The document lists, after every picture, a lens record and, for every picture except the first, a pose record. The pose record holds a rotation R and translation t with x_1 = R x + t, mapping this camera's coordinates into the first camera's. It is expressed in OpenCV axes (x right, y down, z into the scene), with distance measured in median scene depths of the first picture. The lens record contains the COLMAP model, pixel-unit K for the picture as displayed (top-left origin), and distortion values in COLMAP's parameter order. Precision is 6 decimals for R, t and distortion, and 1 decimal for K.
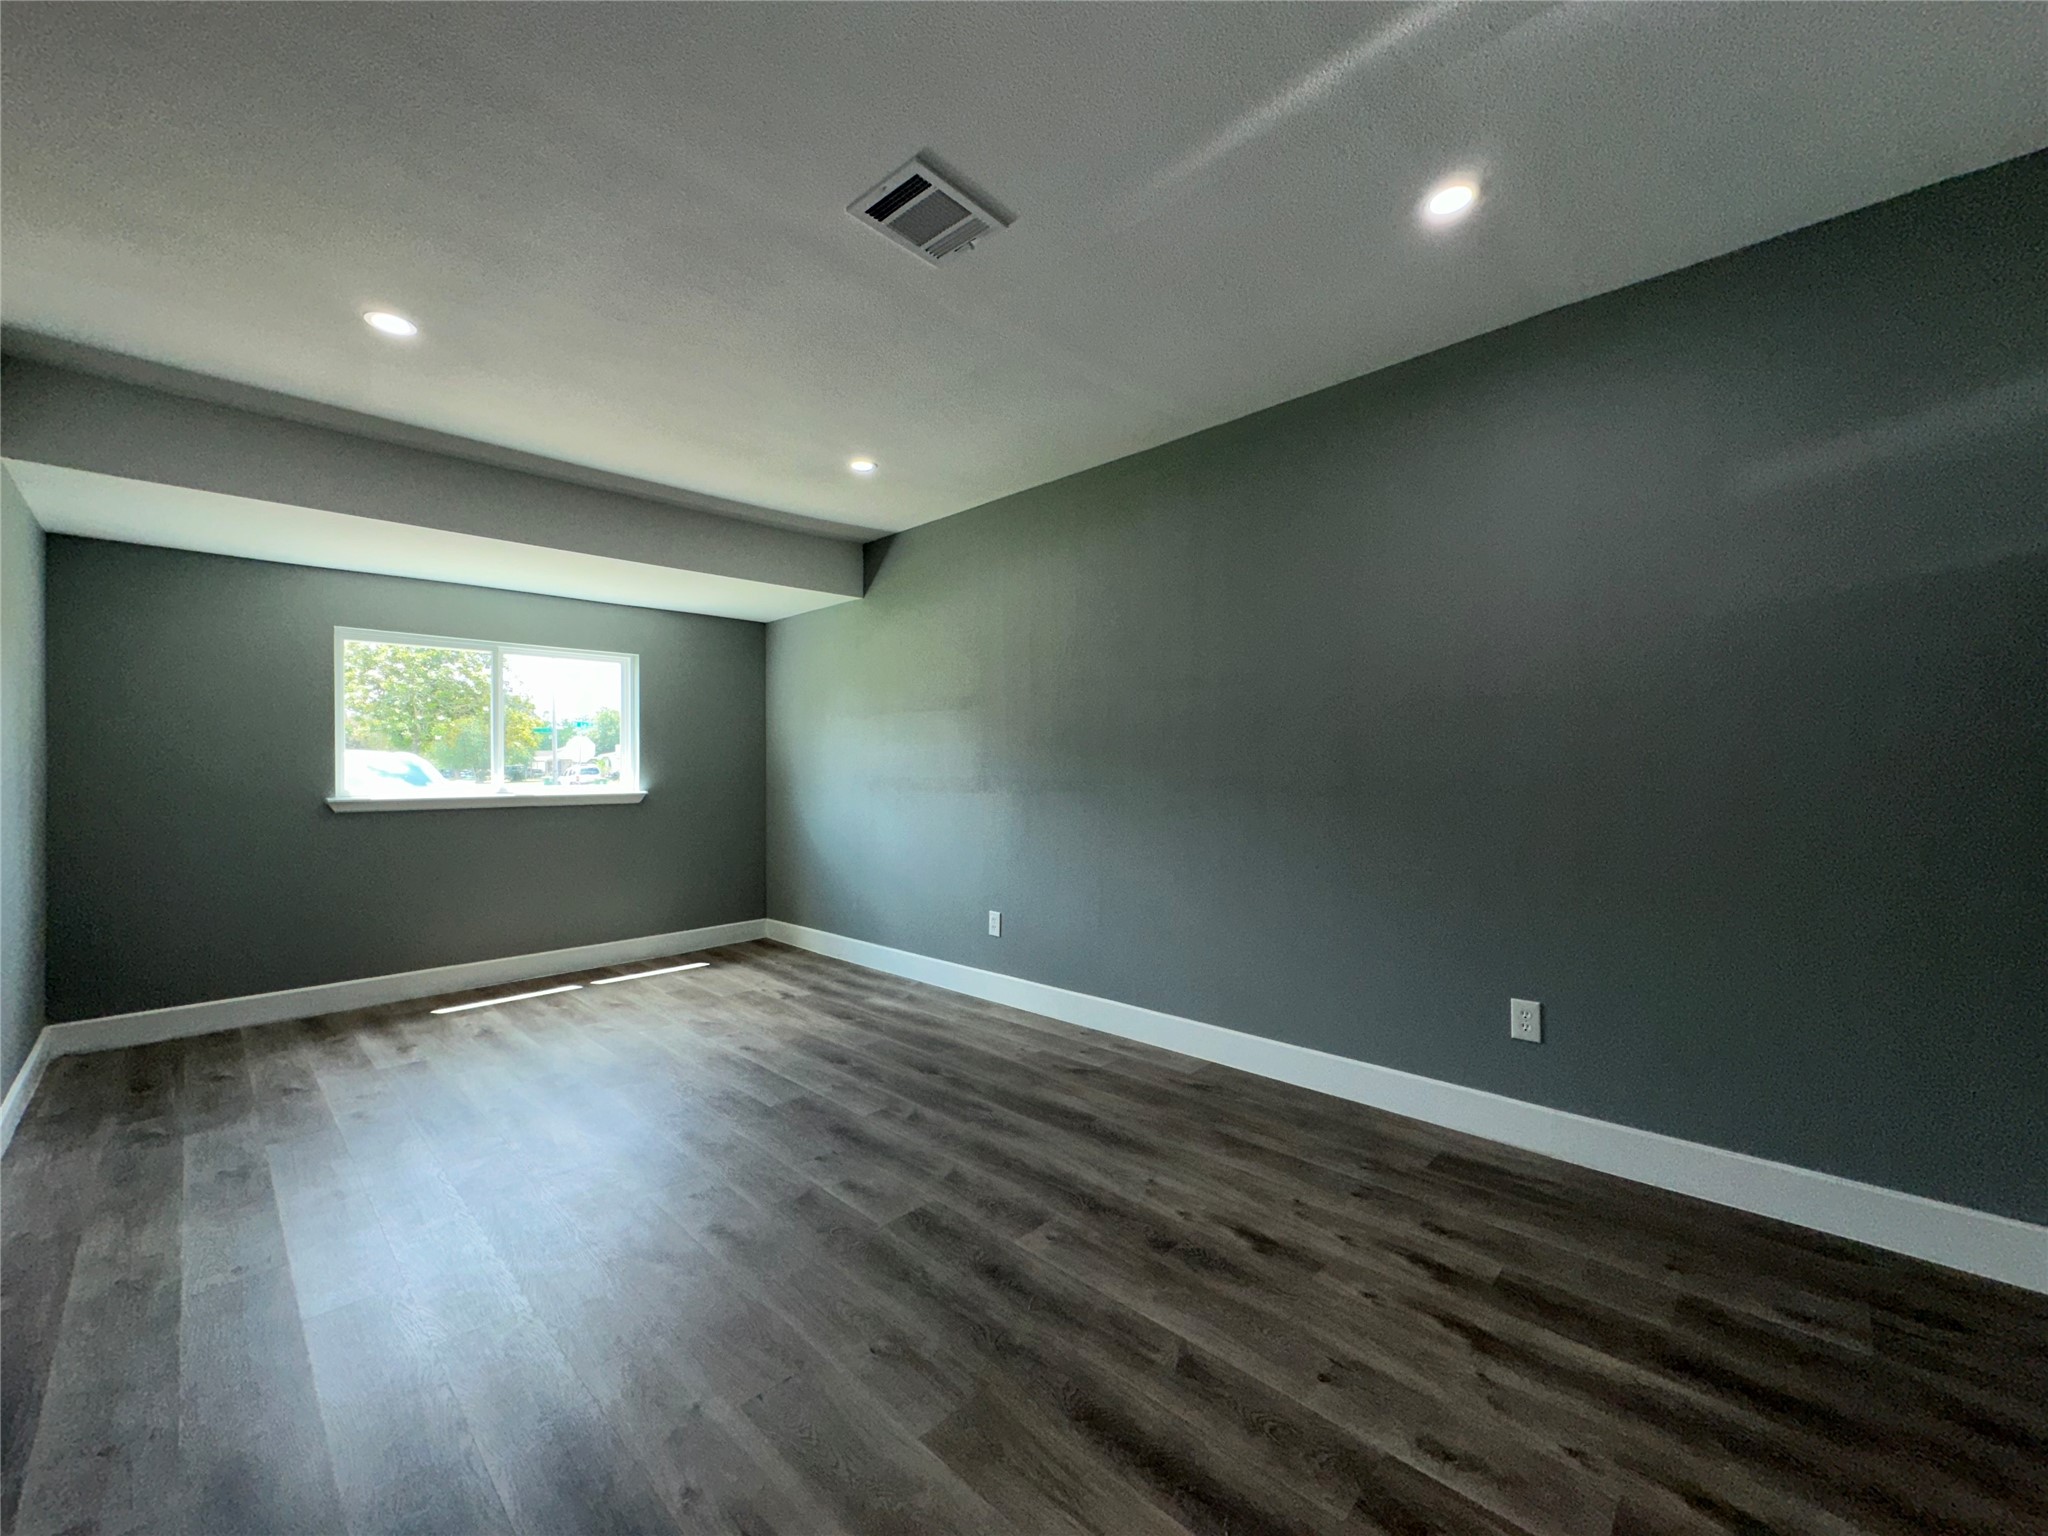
lens RADIAL K [[814.7, 0, 1024.0], [0, 814.7, 768.0], [0, 0, 1]] dist [-0.000883, 0.000227]
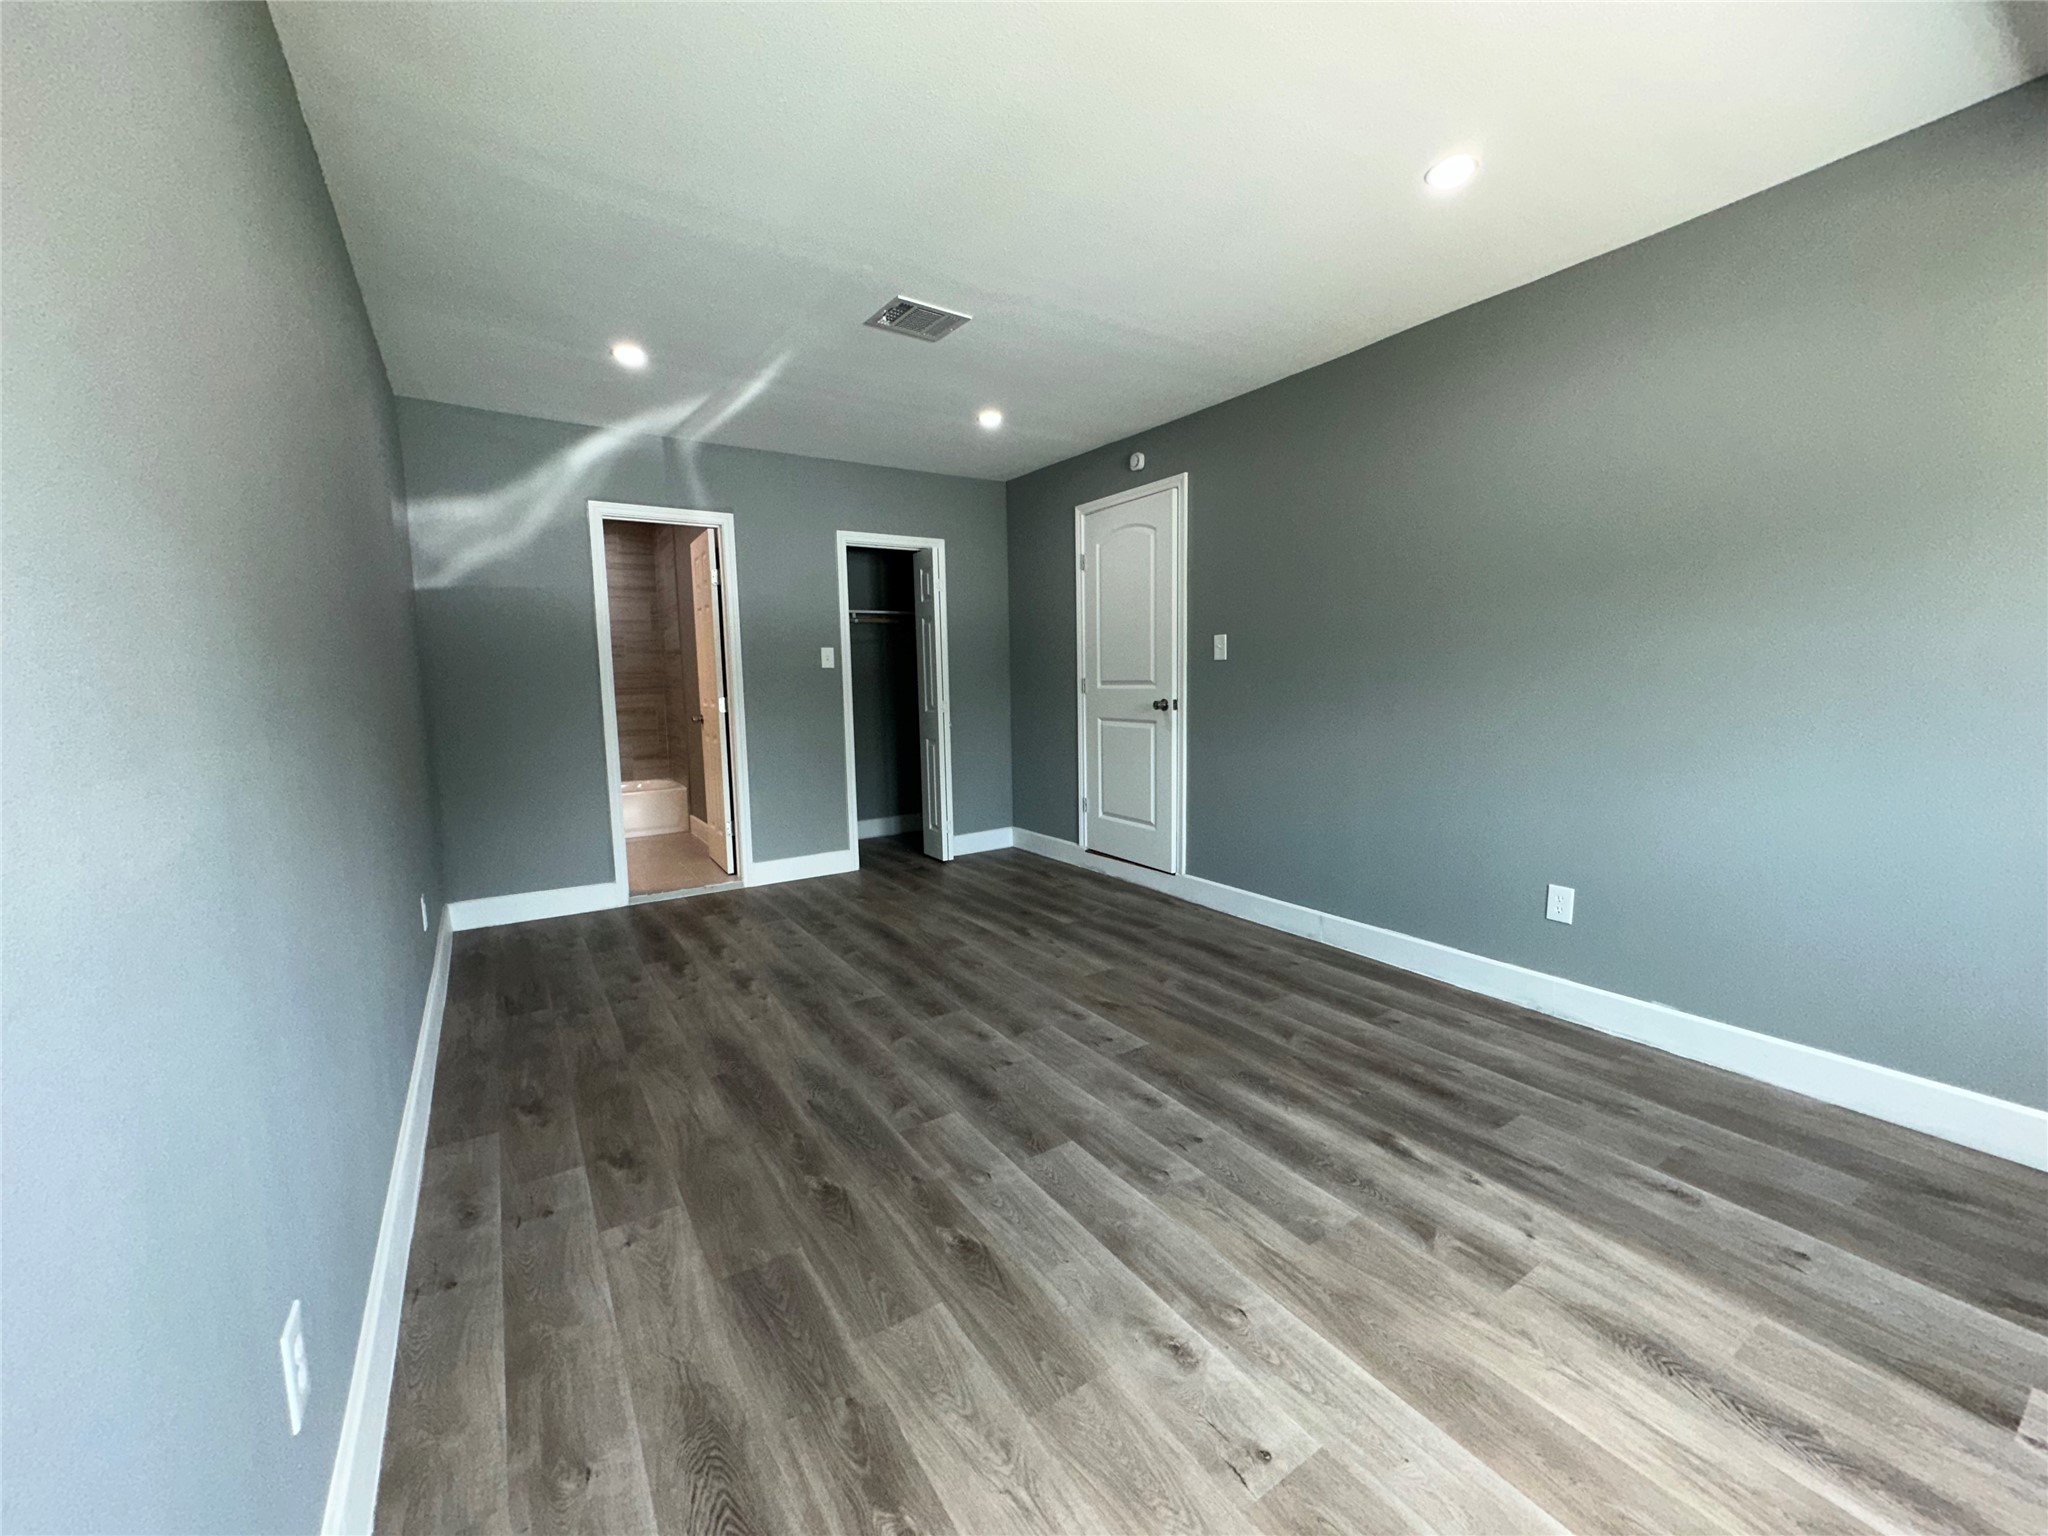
lens RADIAL K [[814.7, 0, 1024.0], [0, 814.7, 768.0], [0, 0, 1]] dist [-0.000883, 0.000227]
pose [[-0.975321, -0.000165, 0.220790, -0.482332], [0.025559, 0.993192, 0.113649, -0.009949], [-0.219305, 0.116488, -0.968677, 1.886638]]
